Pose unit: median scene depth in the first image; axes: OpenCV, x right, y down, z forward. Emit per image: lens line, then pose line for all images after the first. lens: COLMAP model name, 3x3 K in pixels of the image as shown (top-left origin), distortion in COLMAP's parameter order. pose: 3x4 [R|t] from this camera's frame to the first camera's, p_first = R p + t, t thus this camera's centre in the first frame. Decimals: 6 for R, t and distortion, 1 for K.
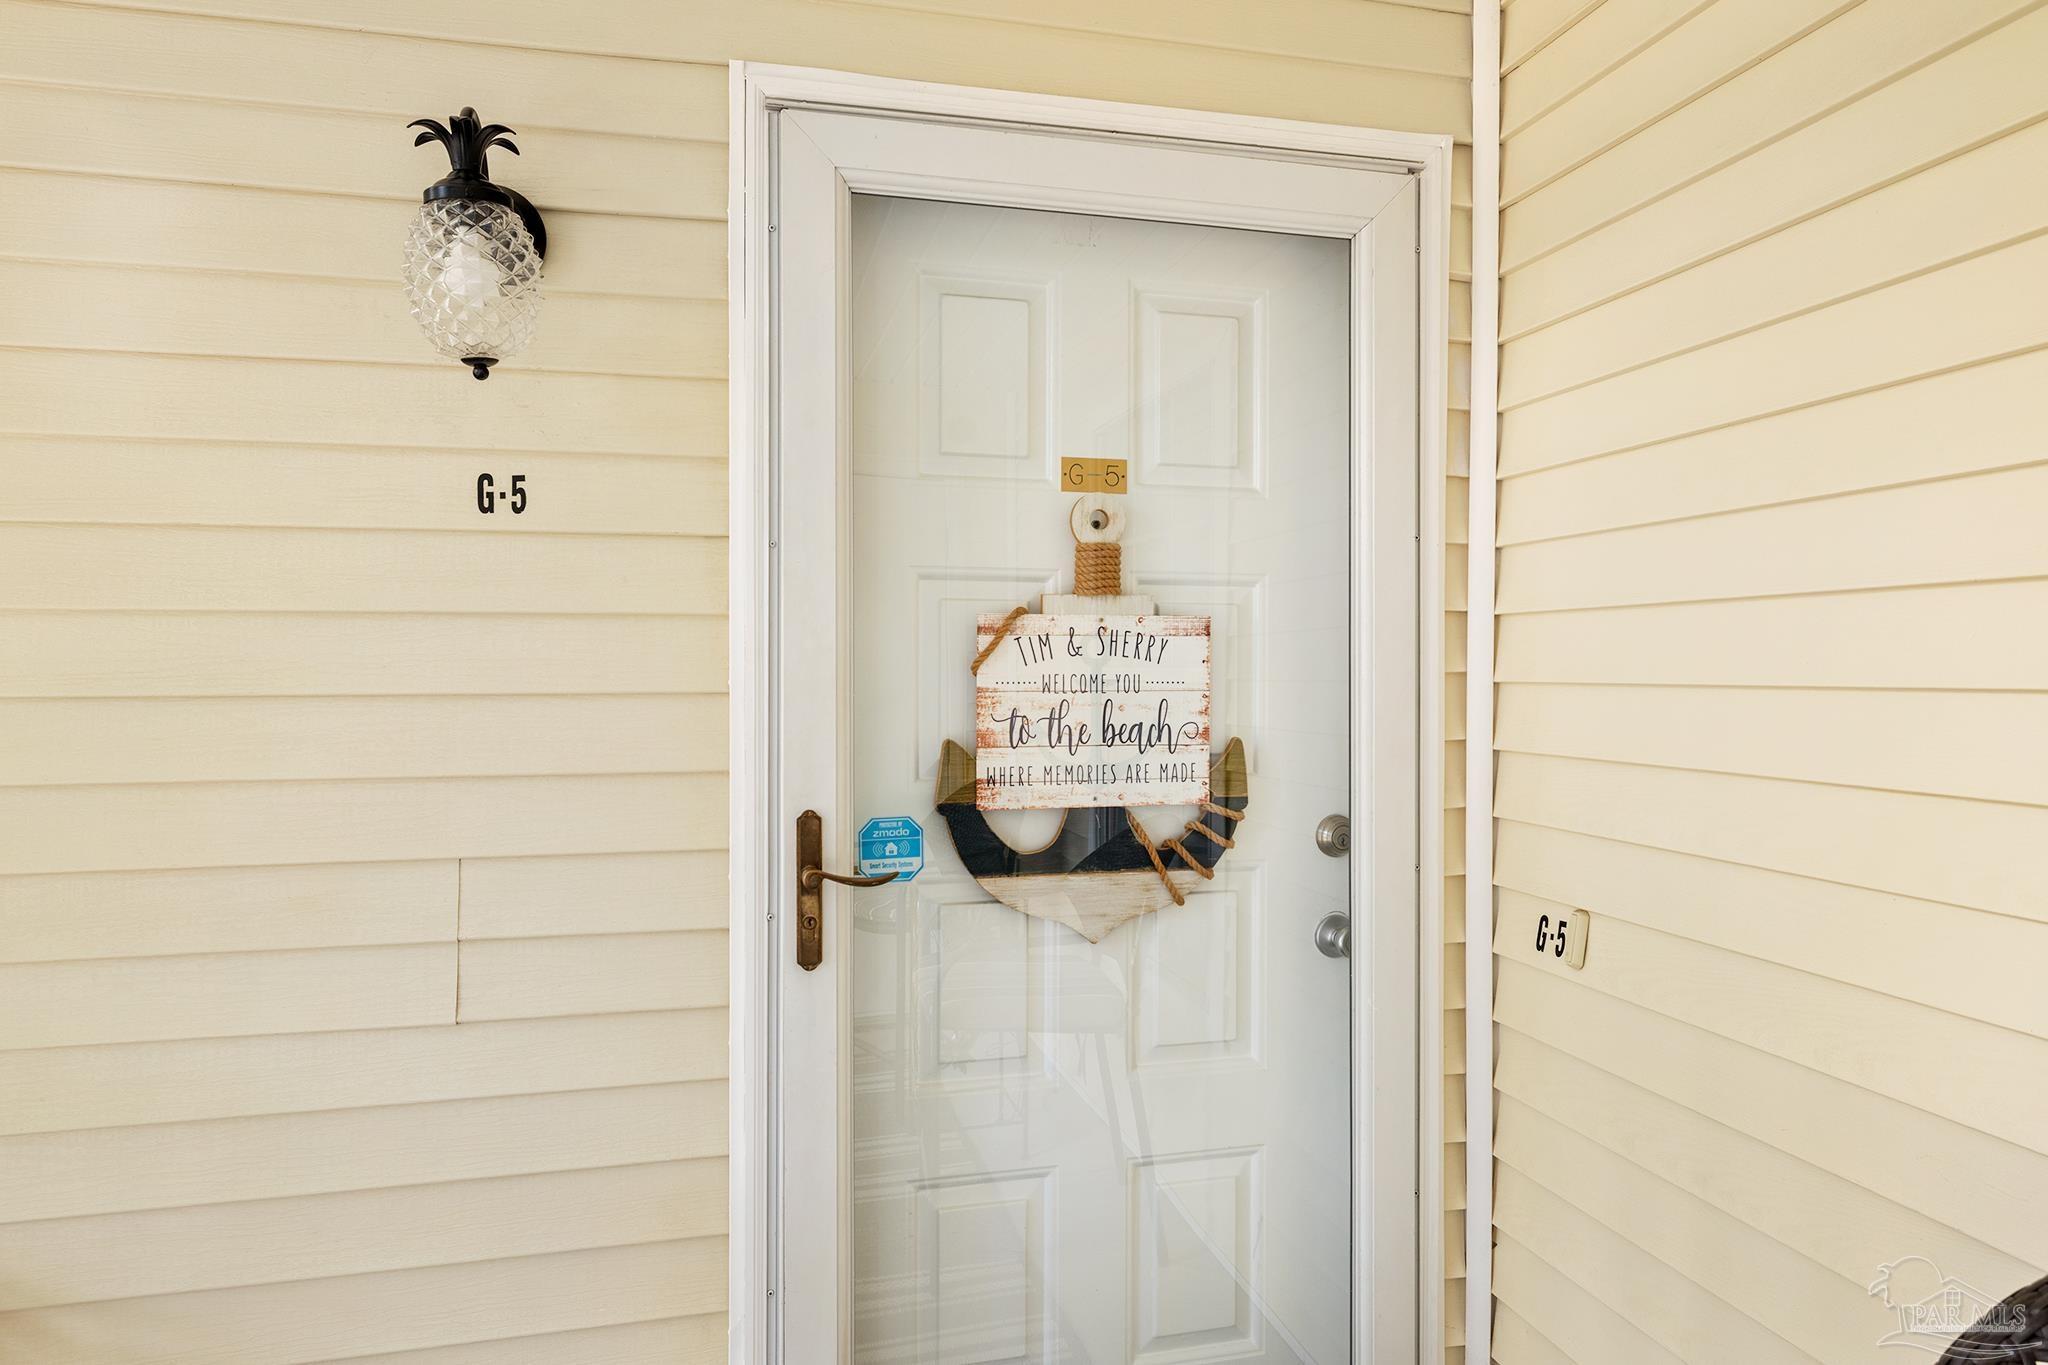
lens RADIAL K [[1163.0, 0, 1021.0], [0, 1163.0, 679.1], [0, 0, 1]] dist [-0.013599, 0.000208]
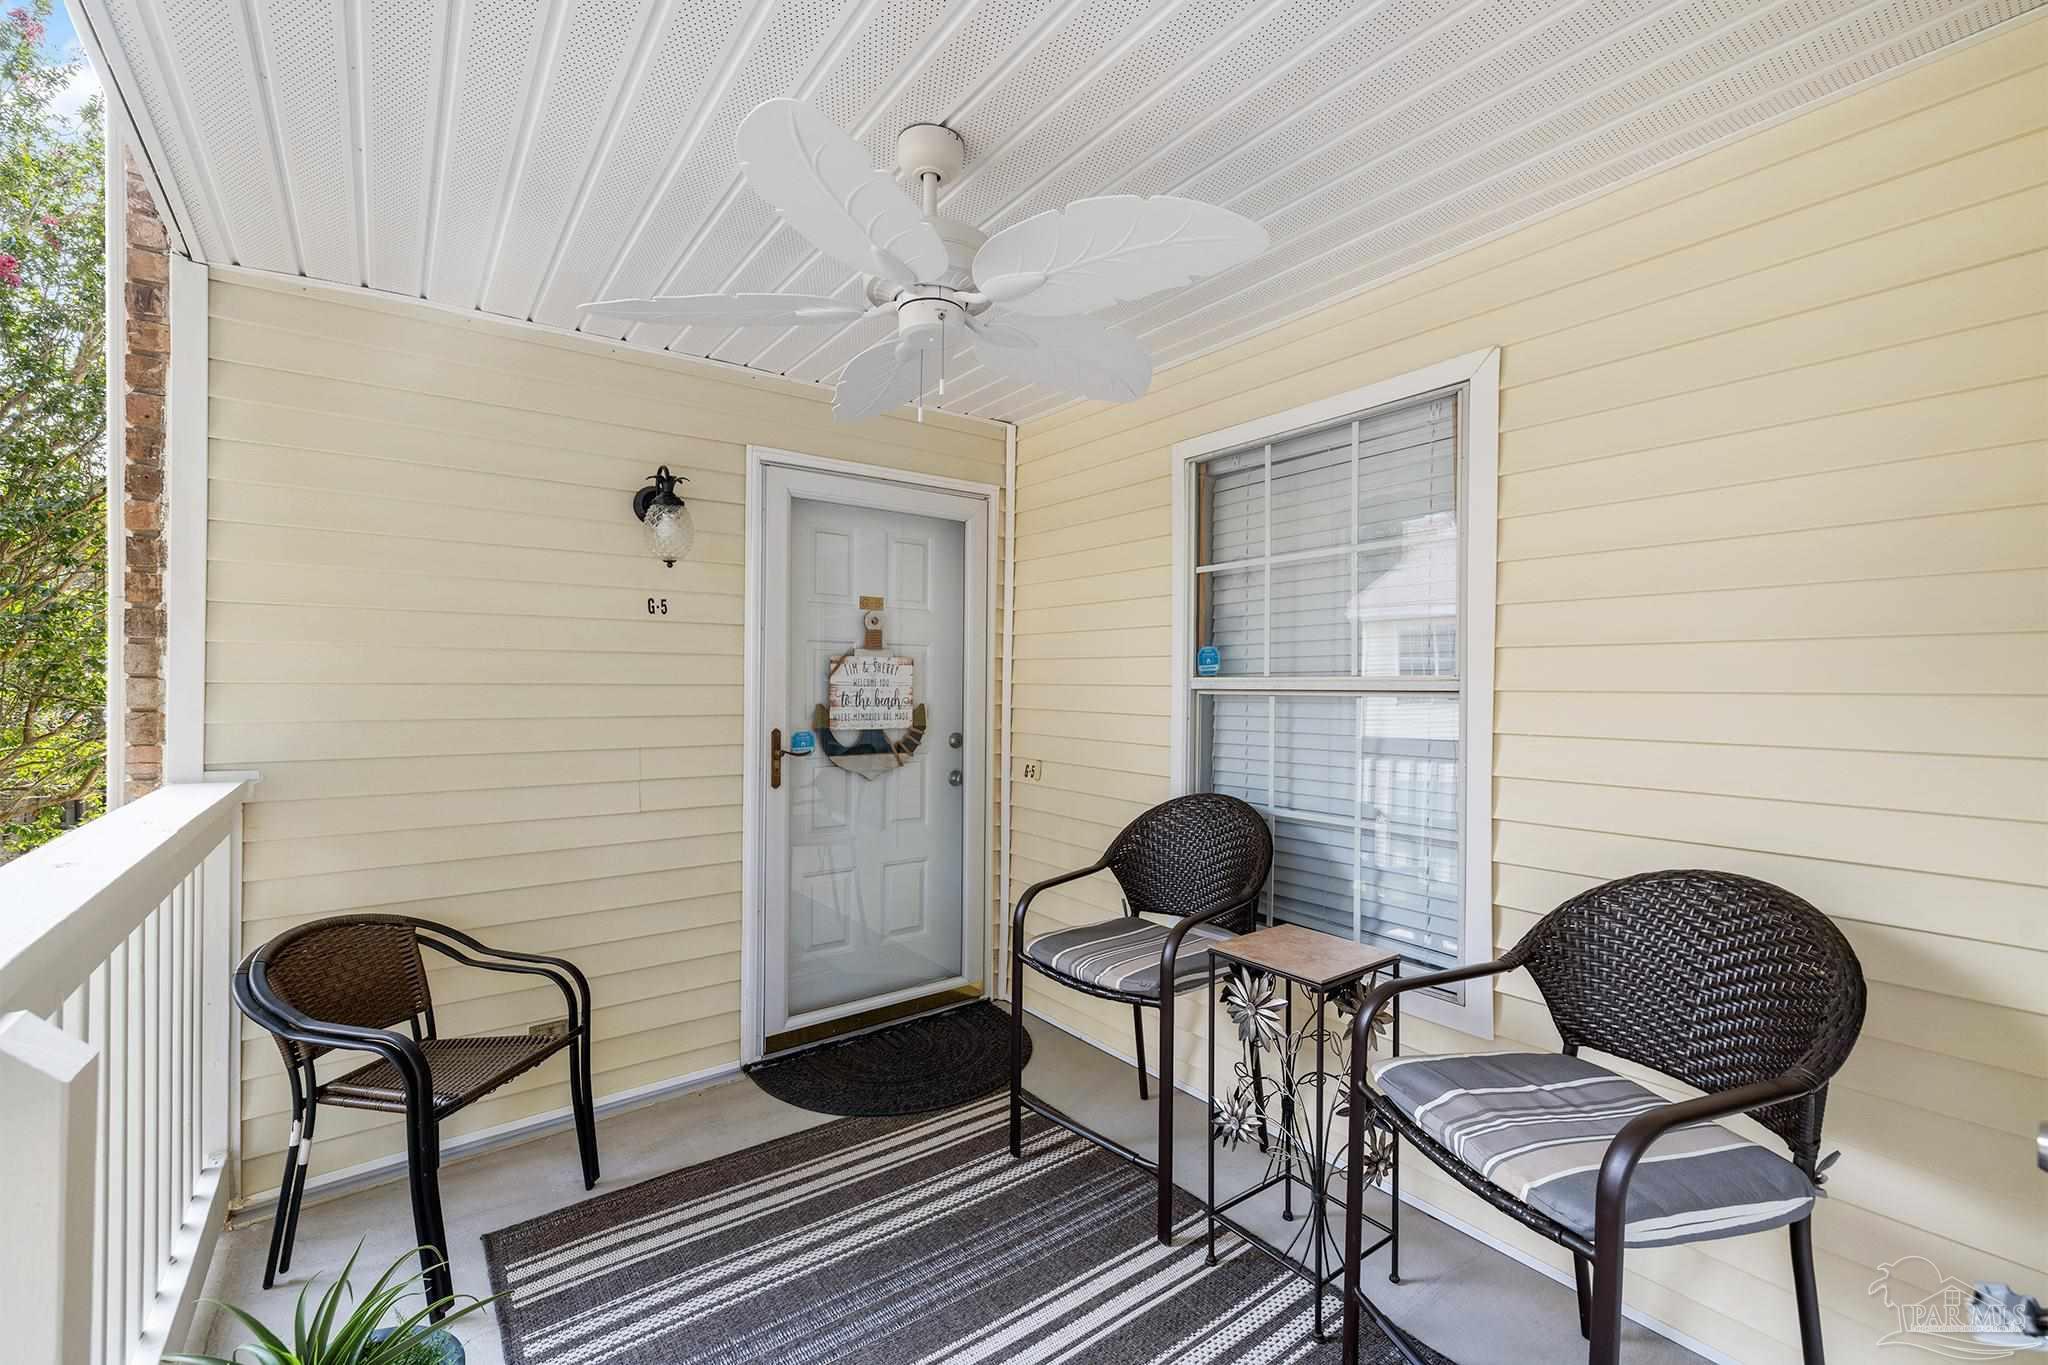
lens RADIAL K [[860.0, 0, 1022.7], [0, 860.0, 682.1], [0, 0, 1]] dist [-0.001146, -0.000241]
pose [[0.916045, 0.008749, 0.400981, -0.406854], [-0.006898, 0.999958, -0.006060, 0.012143], [-0.401017, 0.002785, 0.916066, -0.927800]]
